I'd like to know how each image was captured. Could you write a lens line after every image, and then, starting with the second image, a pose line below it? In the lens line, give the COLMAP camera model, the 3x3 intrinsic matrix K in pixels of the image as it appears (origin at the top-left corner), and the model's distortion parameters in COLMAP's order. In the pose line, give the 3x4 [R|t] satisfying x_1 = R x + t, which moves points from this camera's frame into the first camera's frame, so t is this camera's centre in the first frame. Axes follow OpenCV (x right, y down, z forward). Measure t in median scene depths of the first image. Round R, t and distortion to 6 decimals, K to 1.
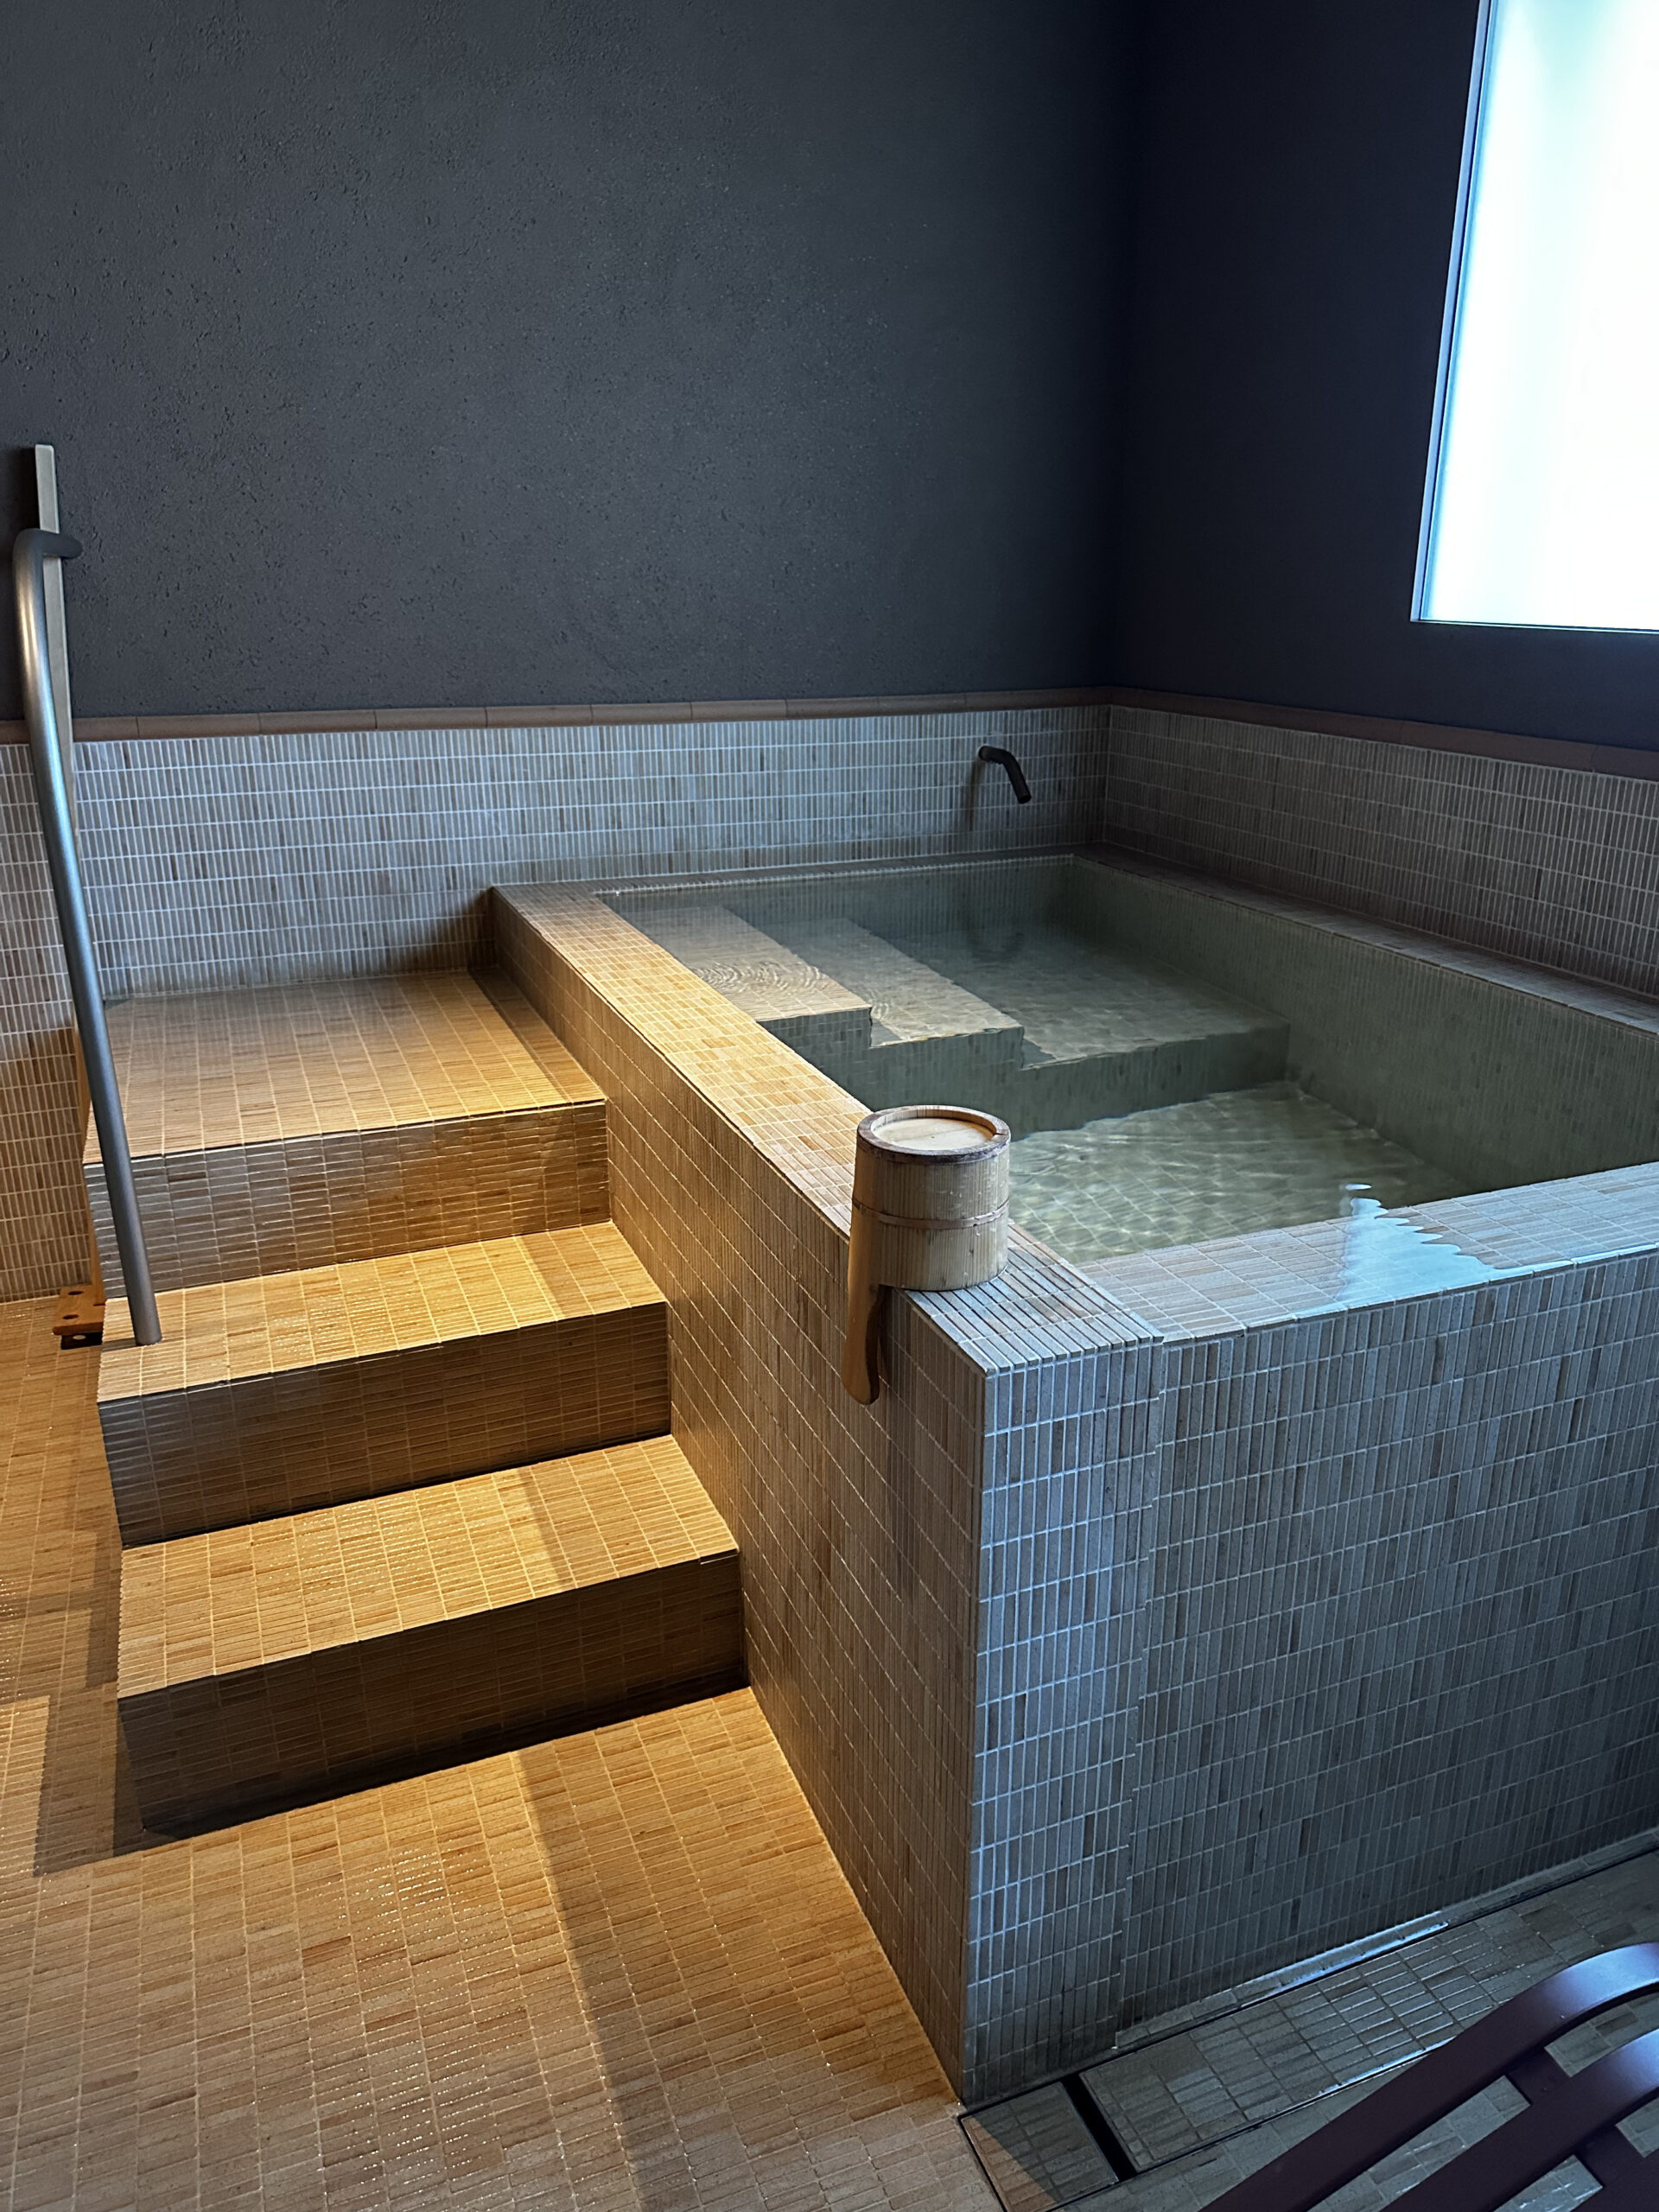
lens RADIAL K [[1567.7, 0, 837.1], [0, 1567.7, 1112.4], [0, 0, 1]] dist [0.048516, -0.054075]
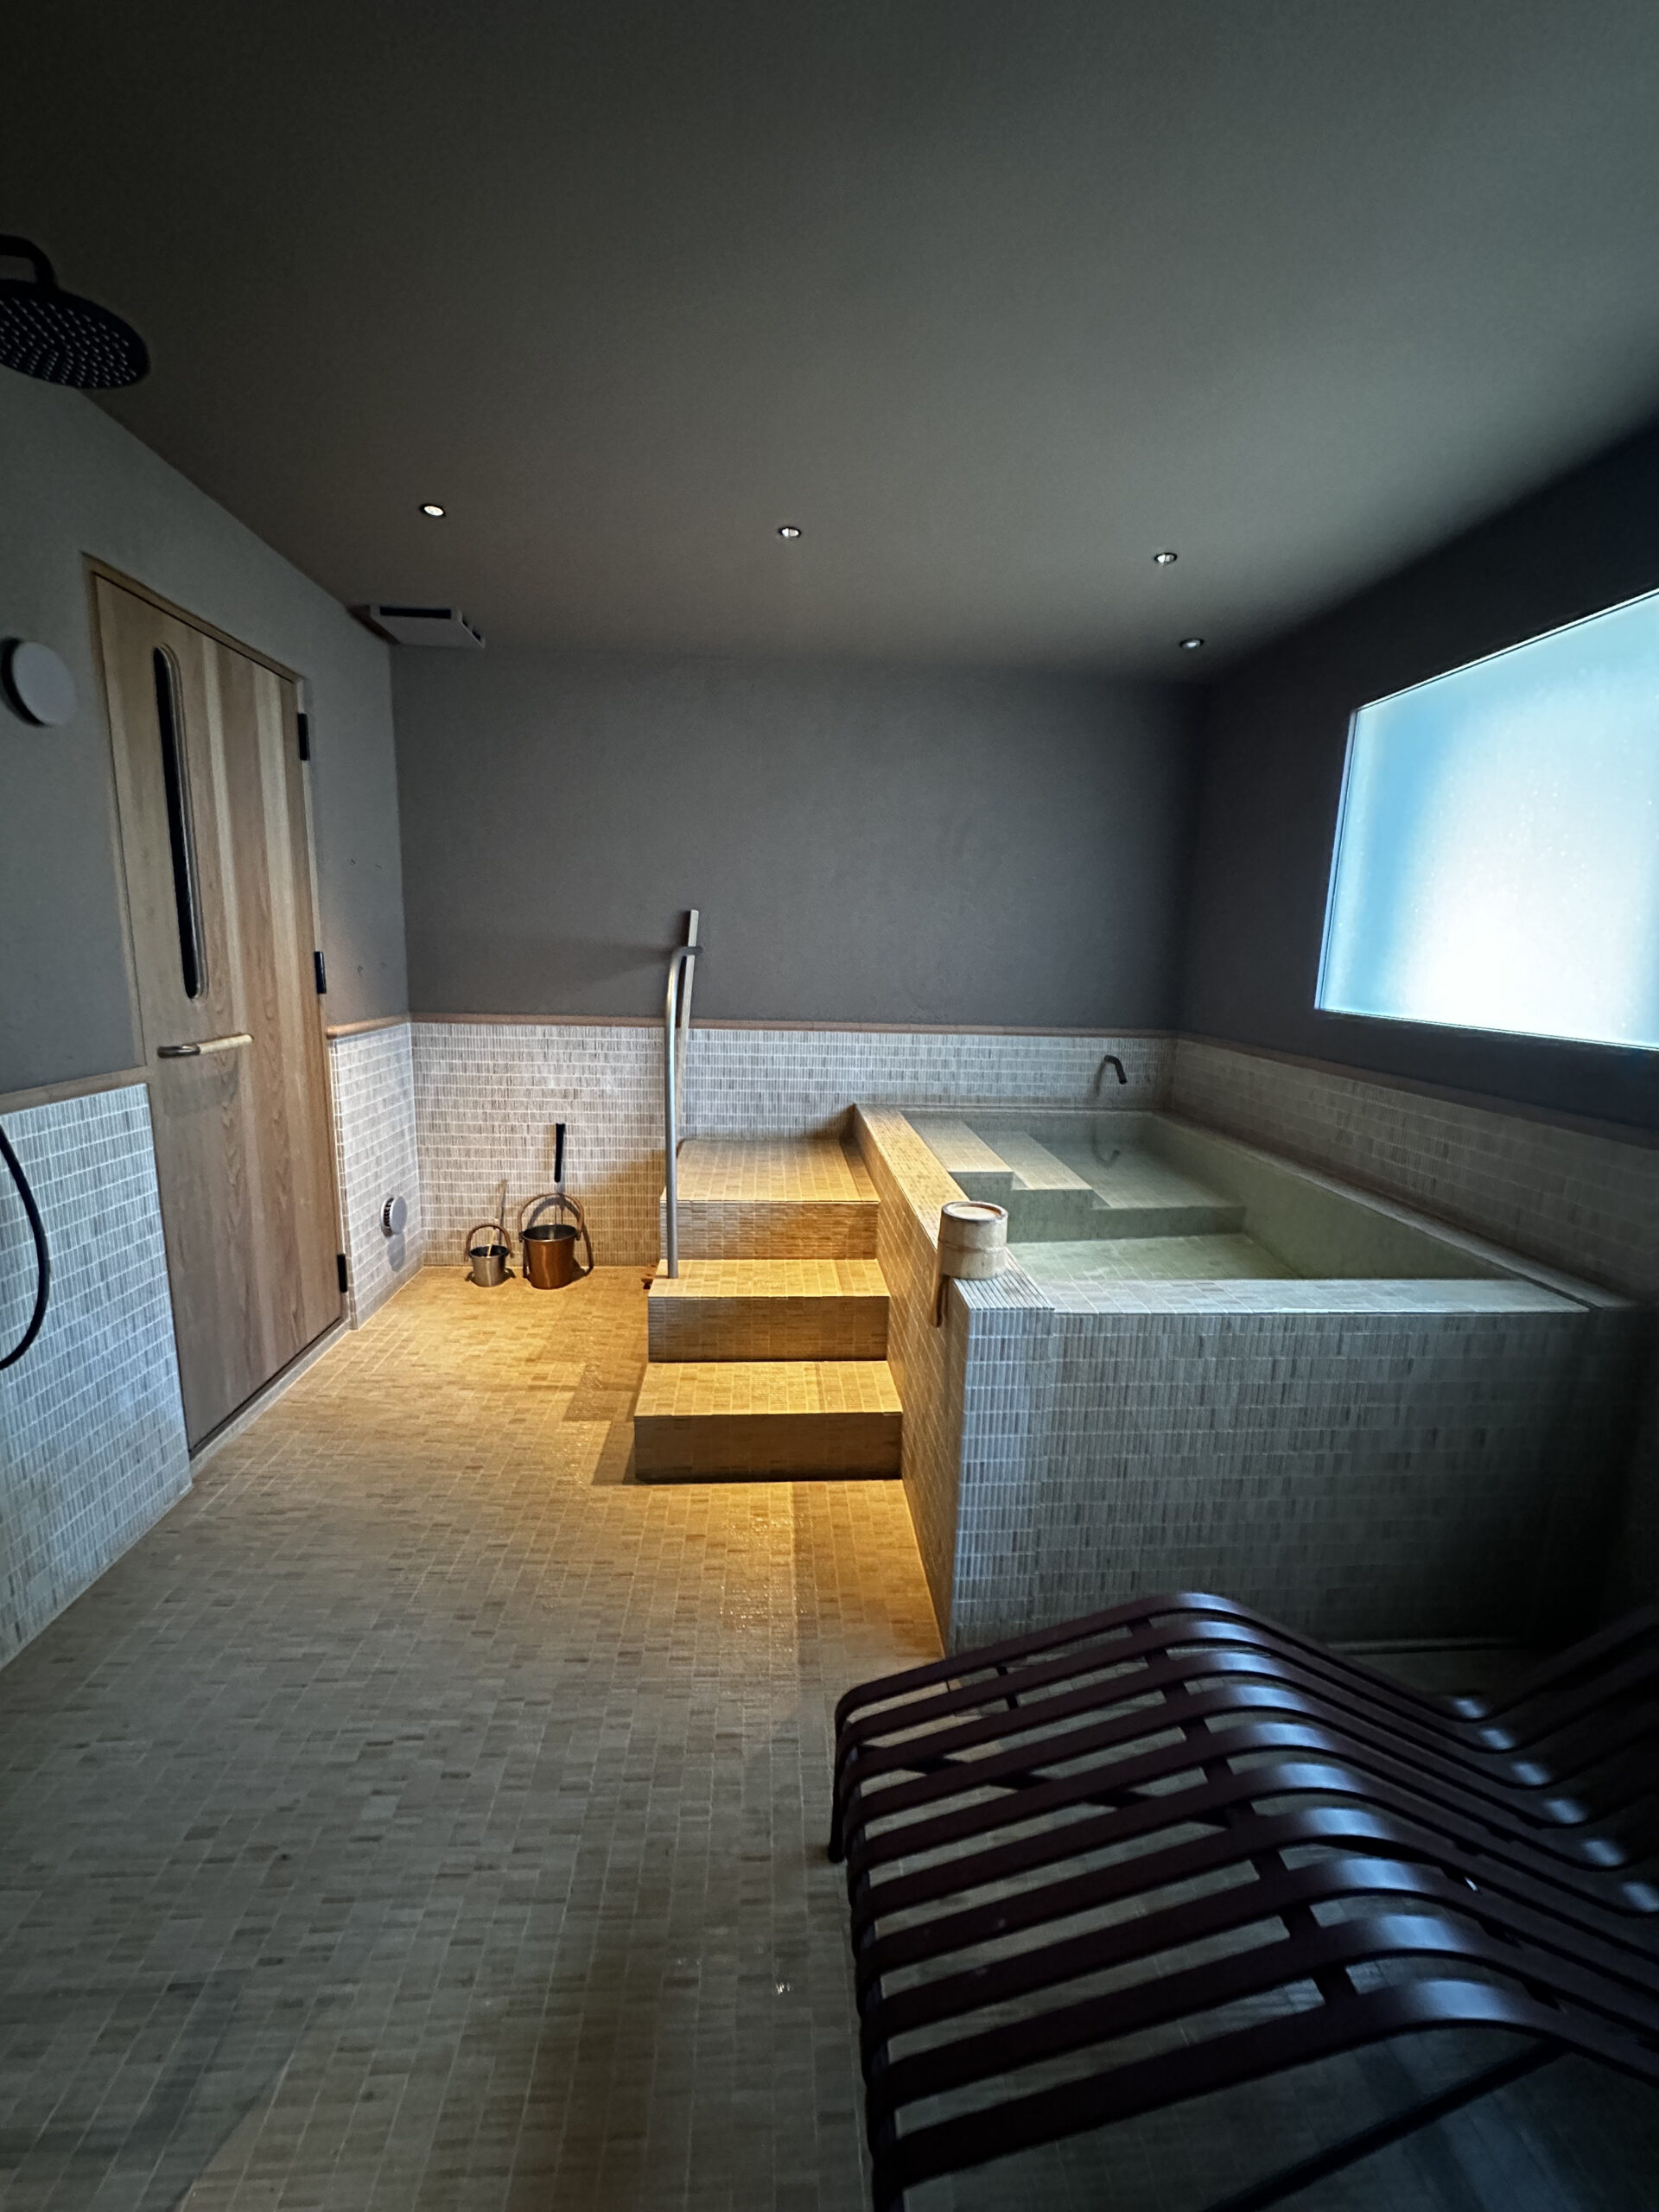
lens RADIAL K [[884.1, 0, 843.2], [0, 884.1, 1091.0], [0, 0, 1]] dist [0.001090, 0.000108]
pose [[0.957010, 0.077239, -0.279582, 0.154110], [-0.123891, 0.980394, -0.153228, 0.041295], [0.262265, 0.181279, 0.947816, -0.231780]]
